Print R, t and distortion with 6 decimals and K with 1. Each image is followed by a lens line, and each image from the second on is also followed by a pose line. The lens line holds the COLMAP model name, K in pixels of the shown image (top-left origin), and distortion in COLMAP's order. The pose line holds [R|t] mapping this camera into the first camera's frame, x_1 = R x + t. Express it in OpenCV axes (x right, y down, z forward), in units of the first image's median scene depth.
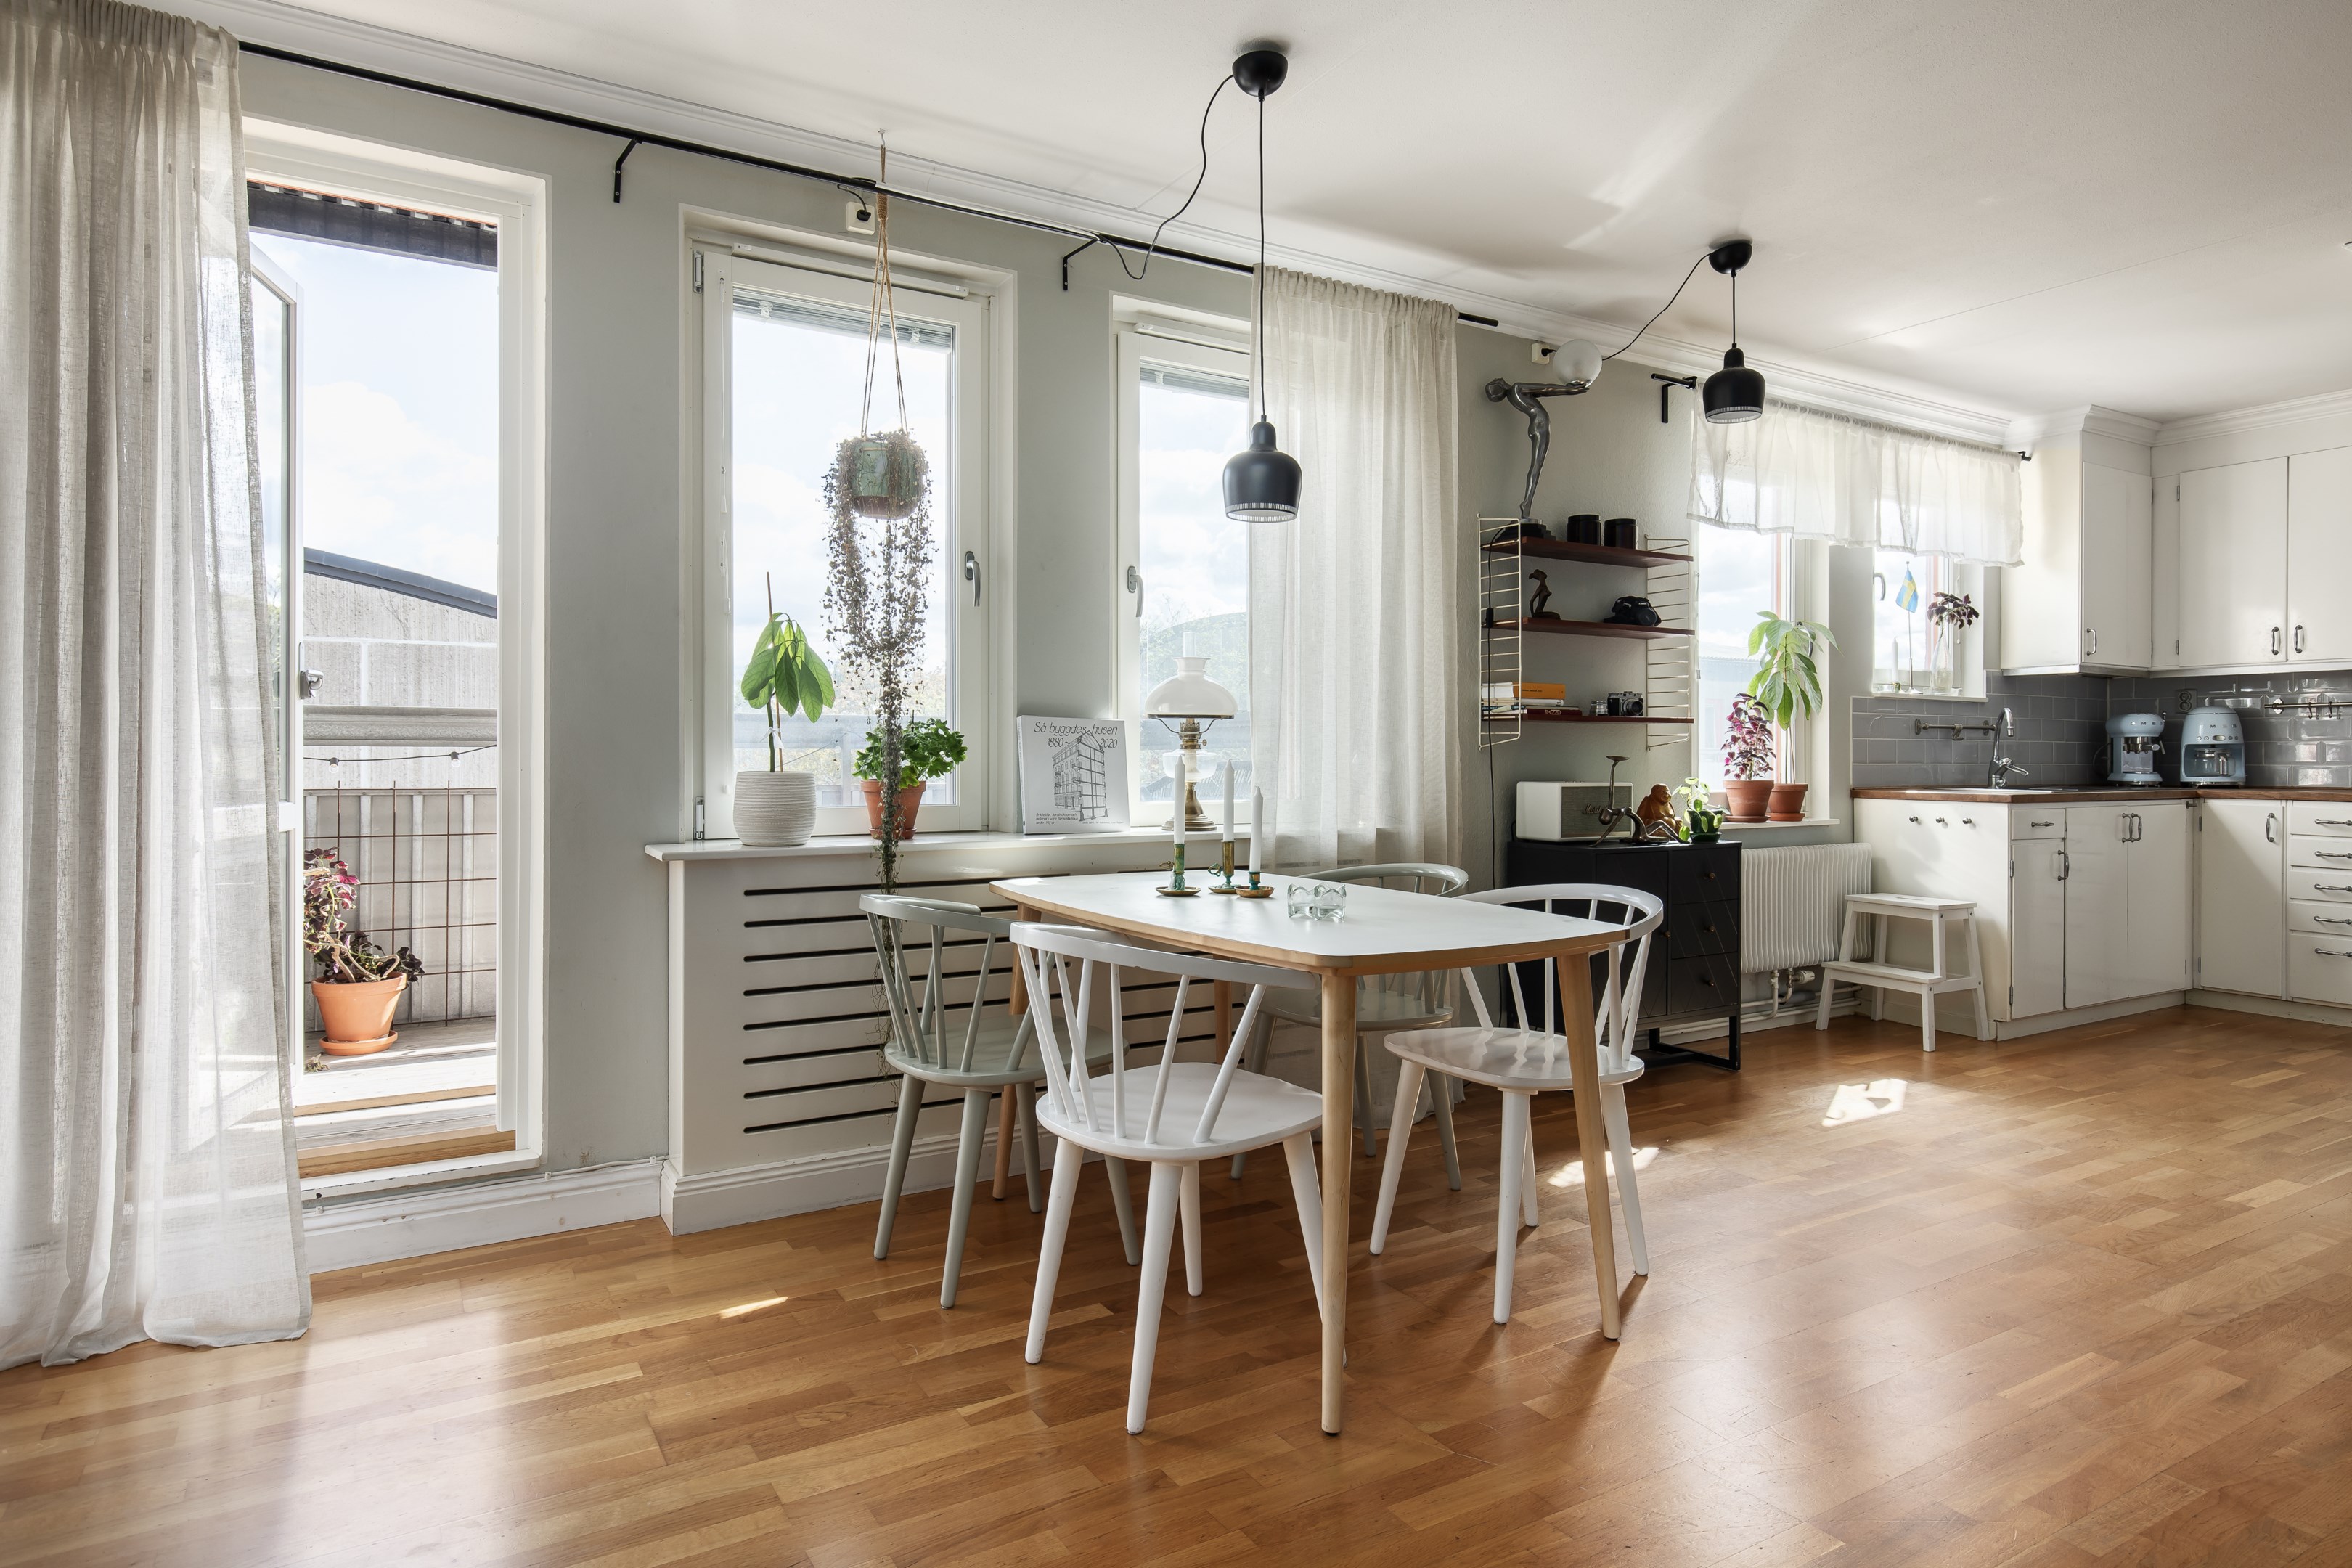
lens RADIAL K [[1339.6, 0, 1182.7], [0, 1339.6, 758.4], [0, 0, 1]] dist [0.002983, 0.000427]
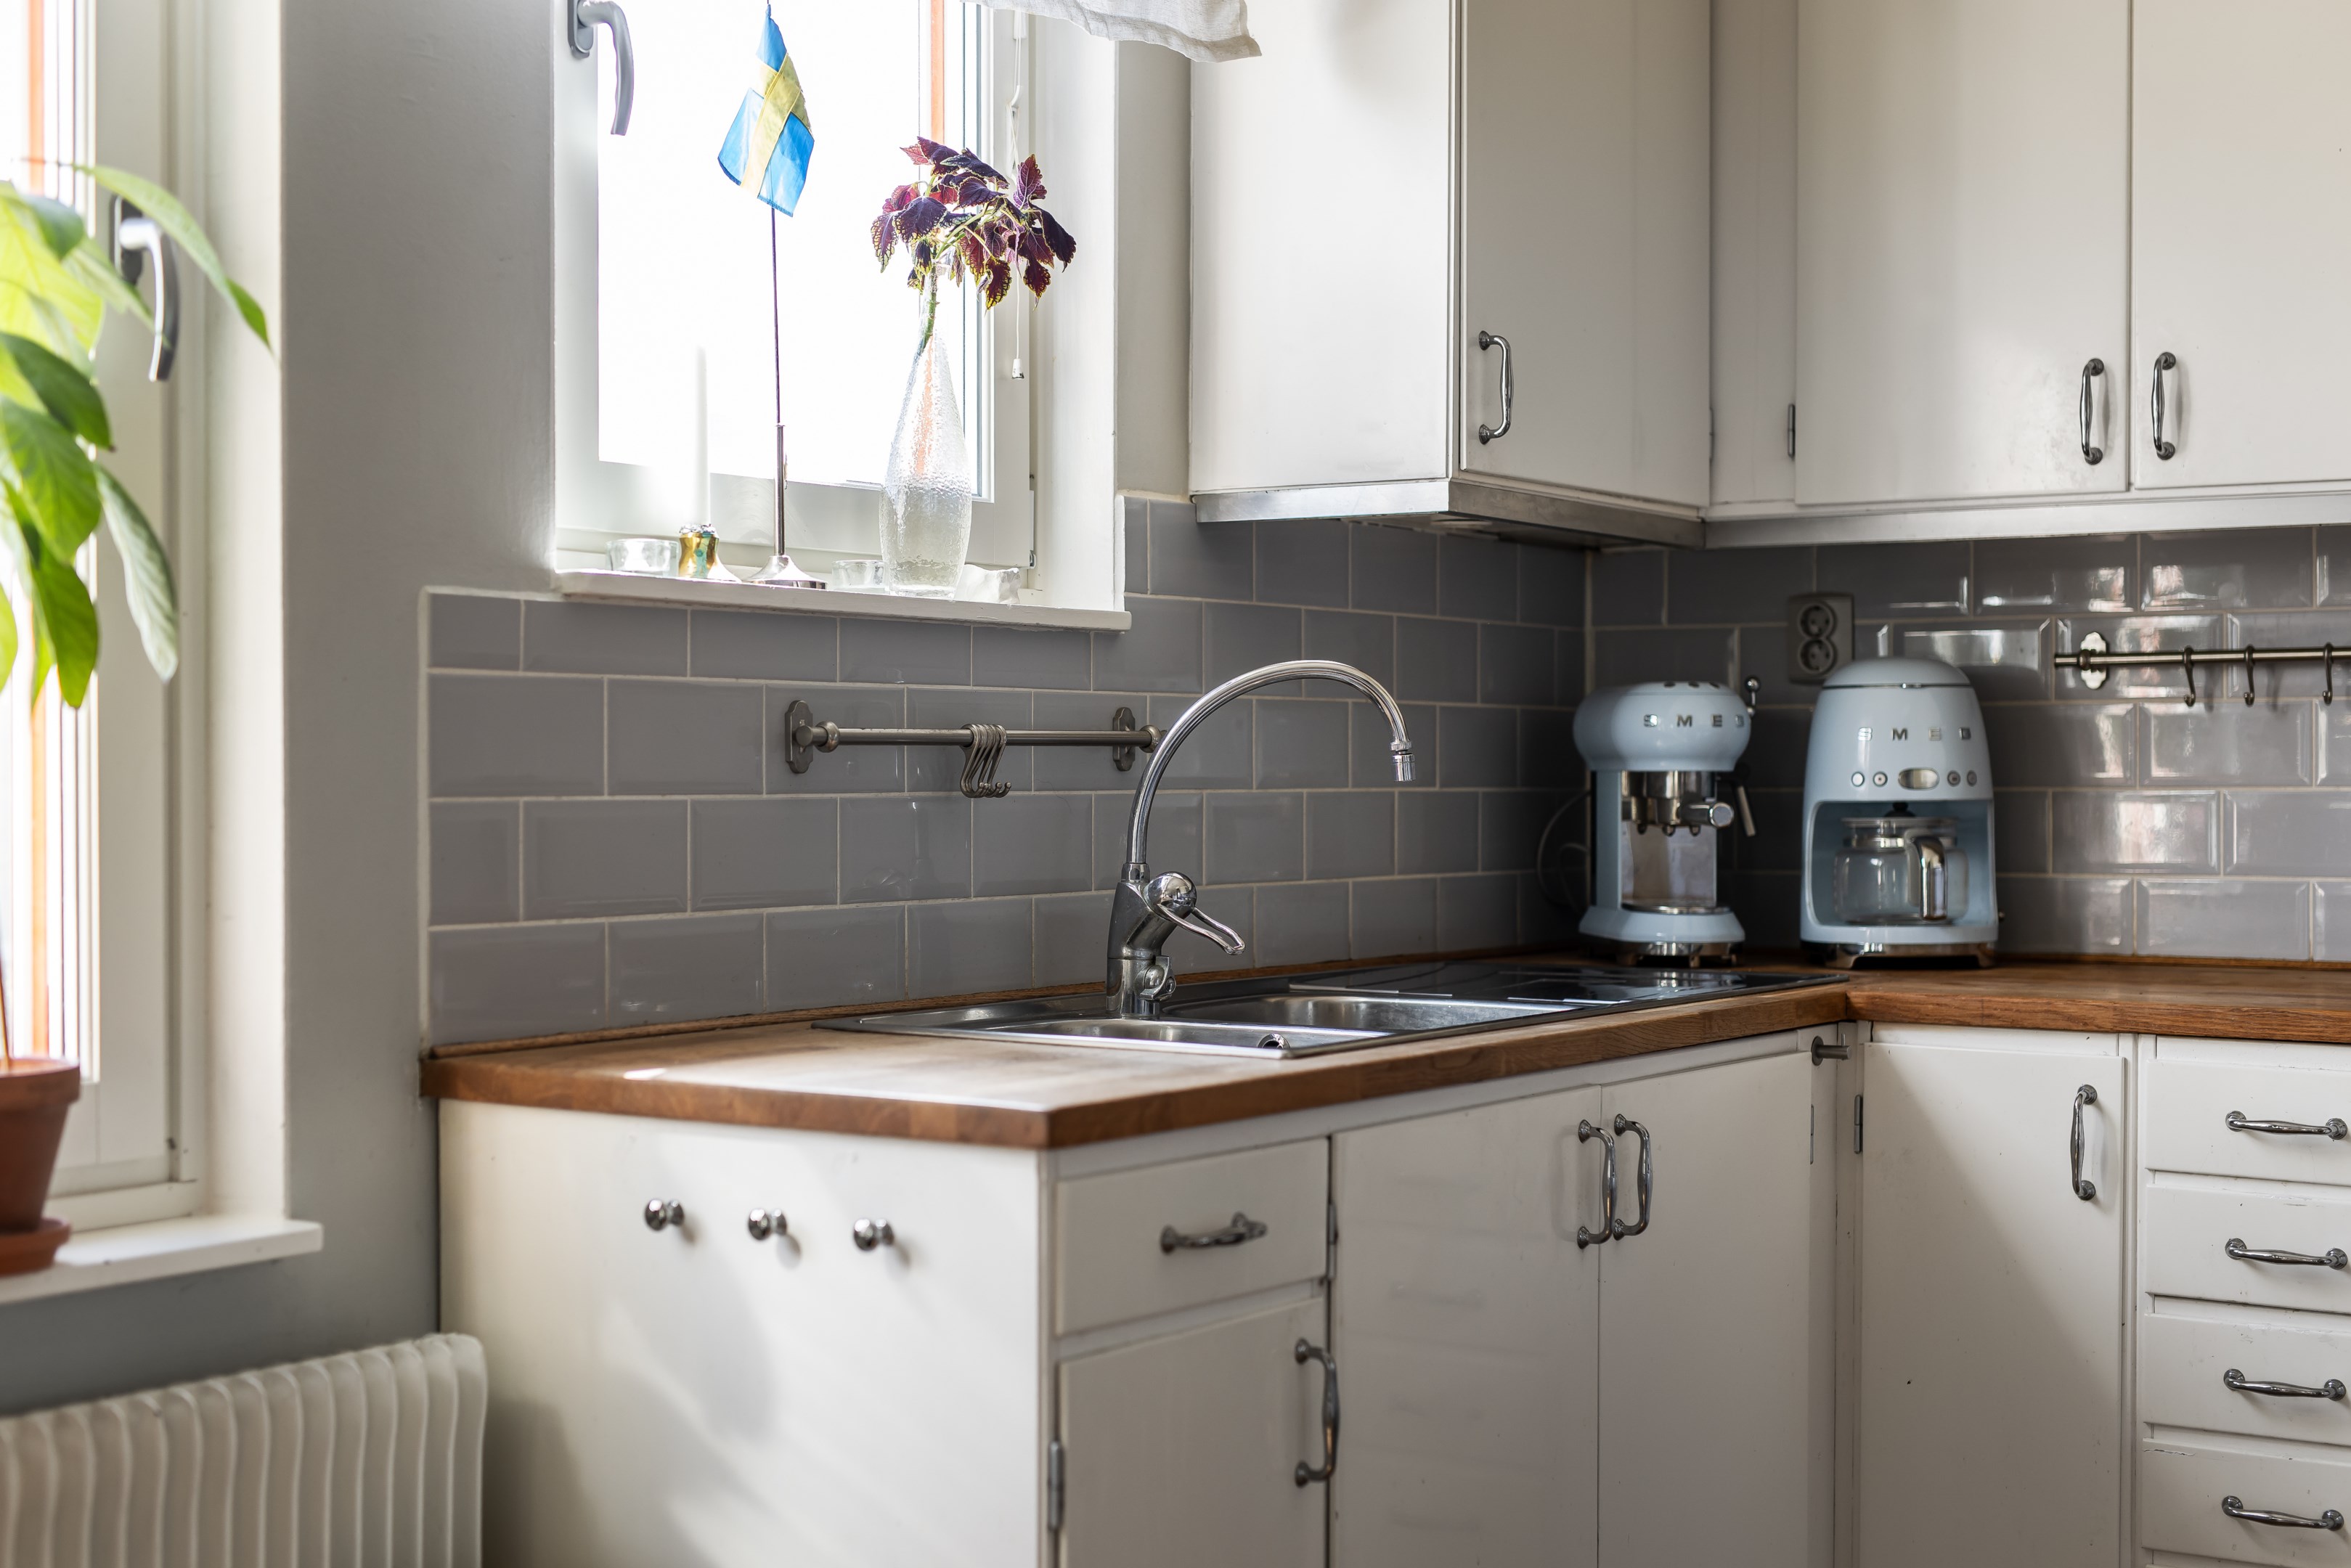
lens RADIAL K [[3298.3, 0, 1169.2], [0, 3298.3, 813.8], [0, 0, 1]] dist [-0.022958, 0.104975]
pose [[0.906663, -0.008693, 0.421766, 0.556038], [0.002129, 0.999869, 0.016031, -0.029007], [-0.421851, -0.013637, 0.906563, 0.722722]]
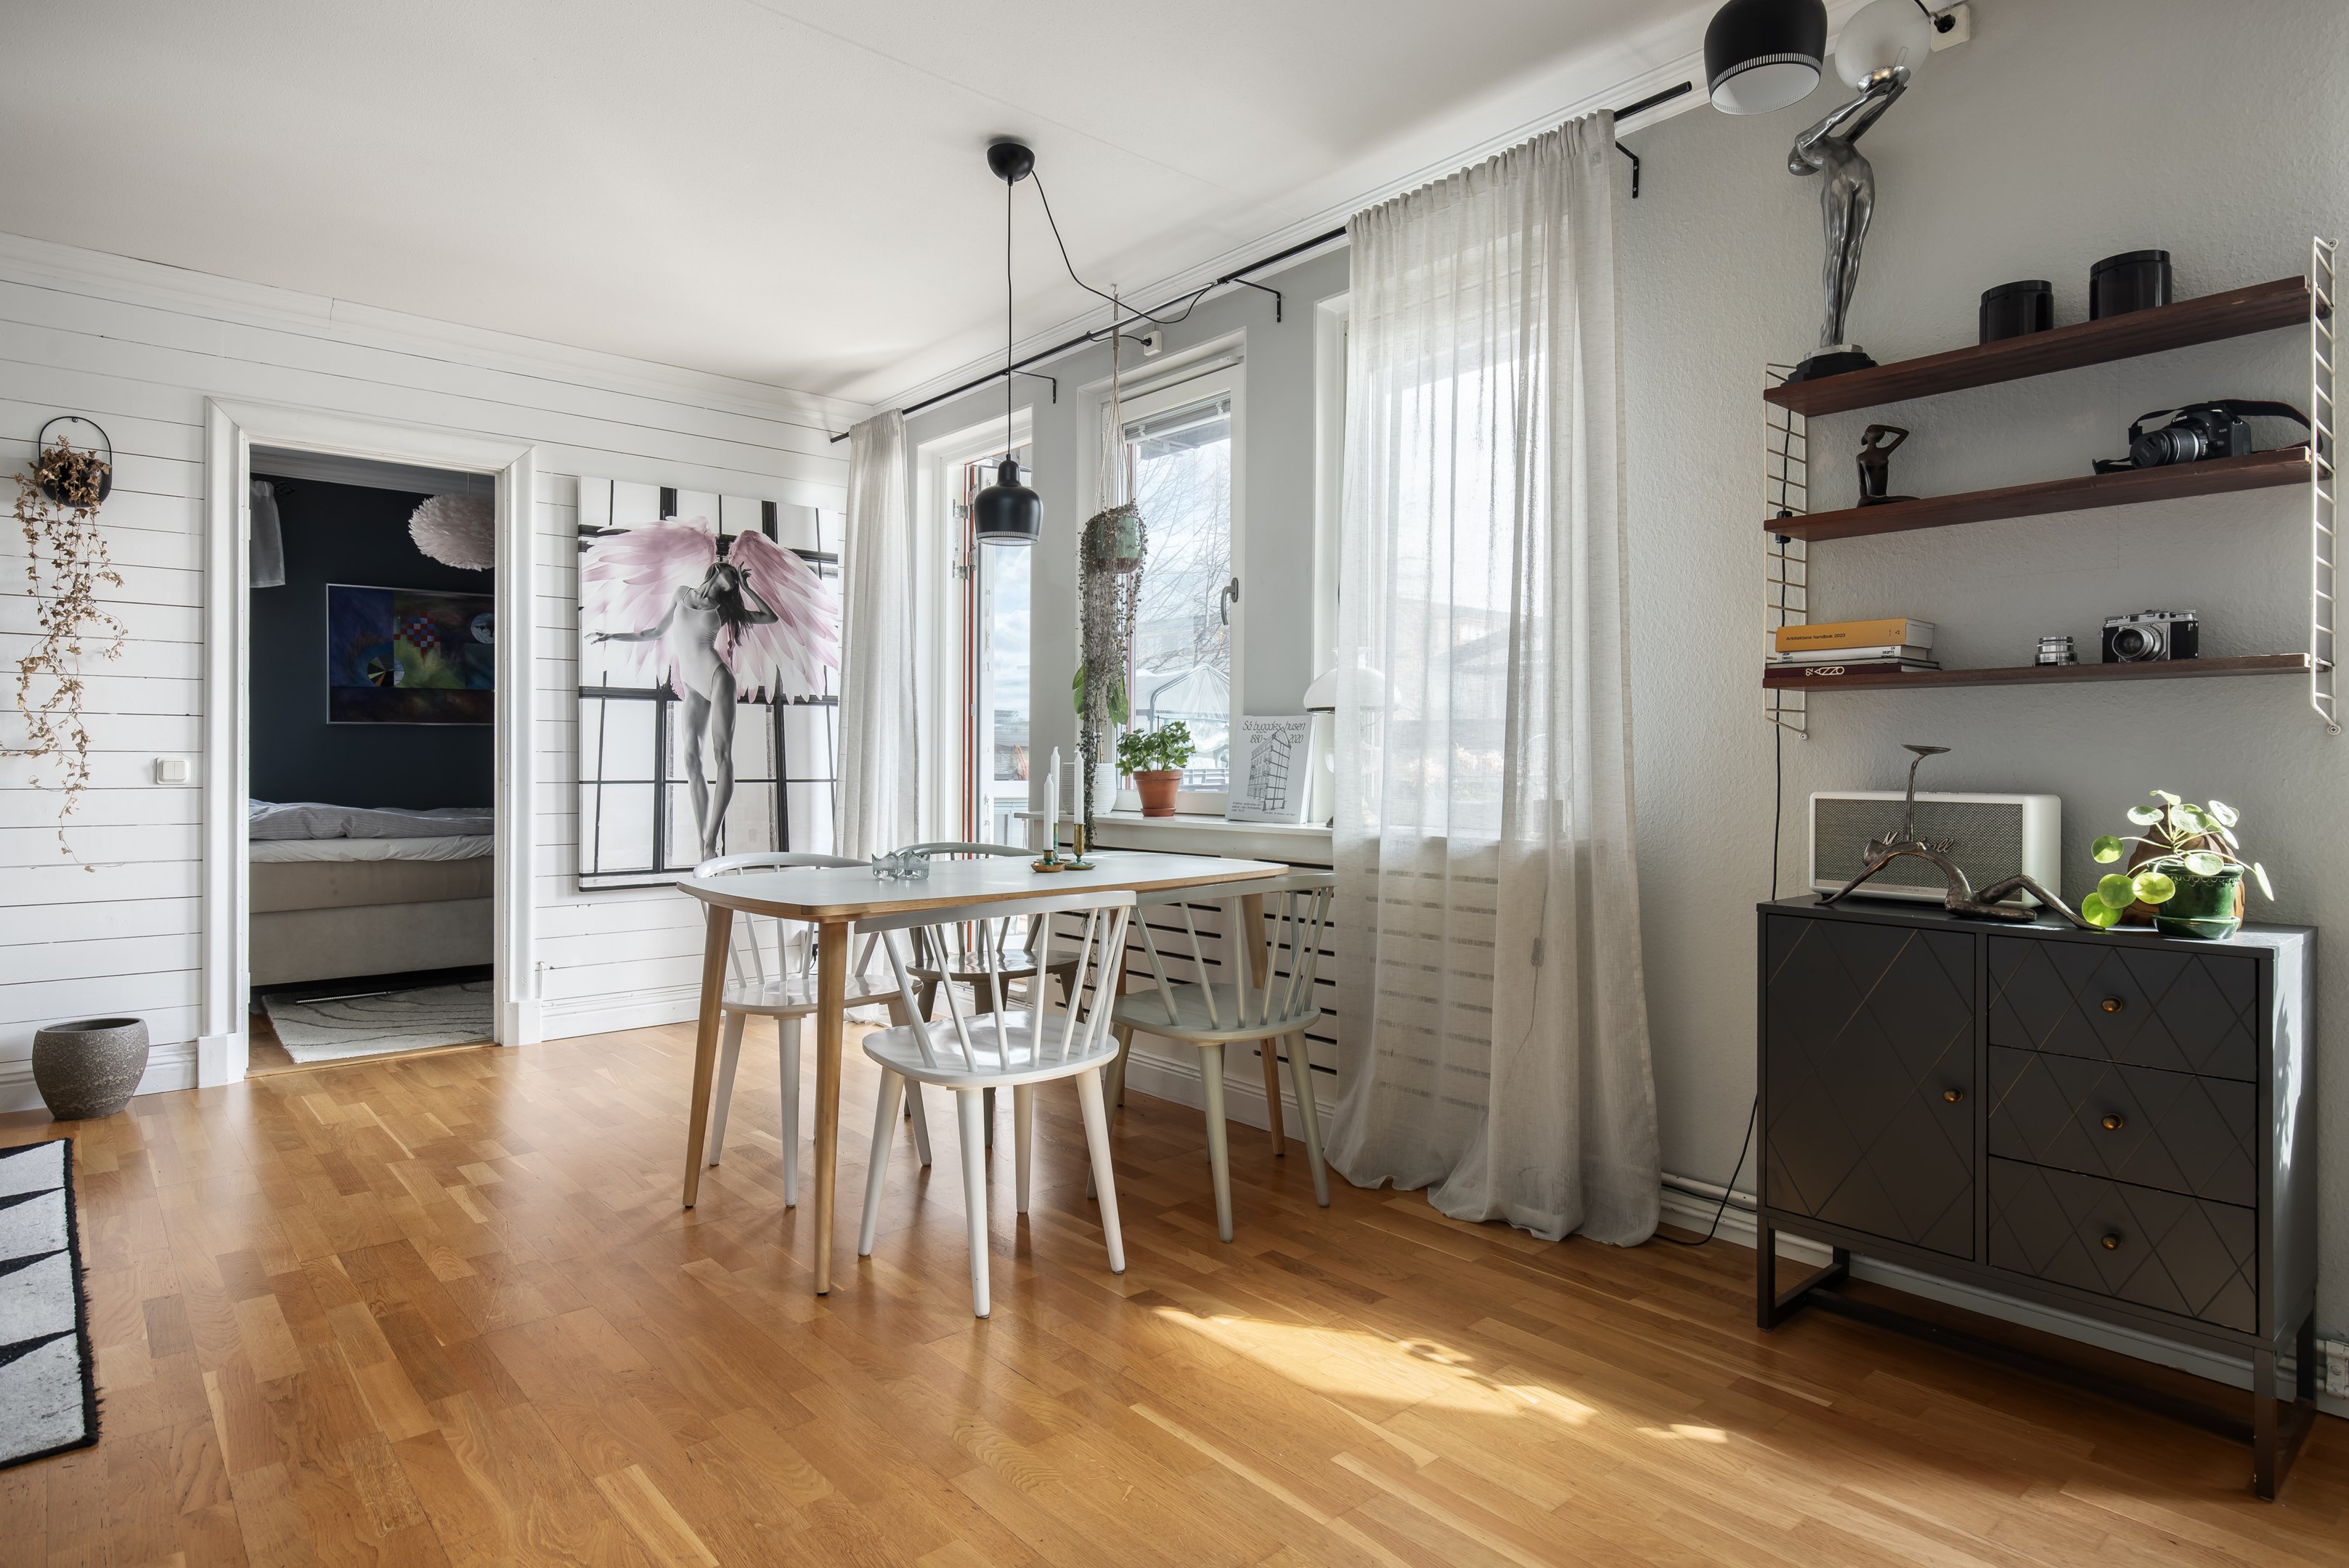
lens RADIAL K [[1263.0, 0, 1173.6], [0, 1263.0, 780.5], [0, 0, 1]] dist [0.001016, -0.000403]
pose [[0.179674, 0.014951, -0.983613, 0.863766], [-0.005775, 0.999883, 0.014143, 0.007675], [0.983709, 0.003139, 0.179740, 0.696673]]
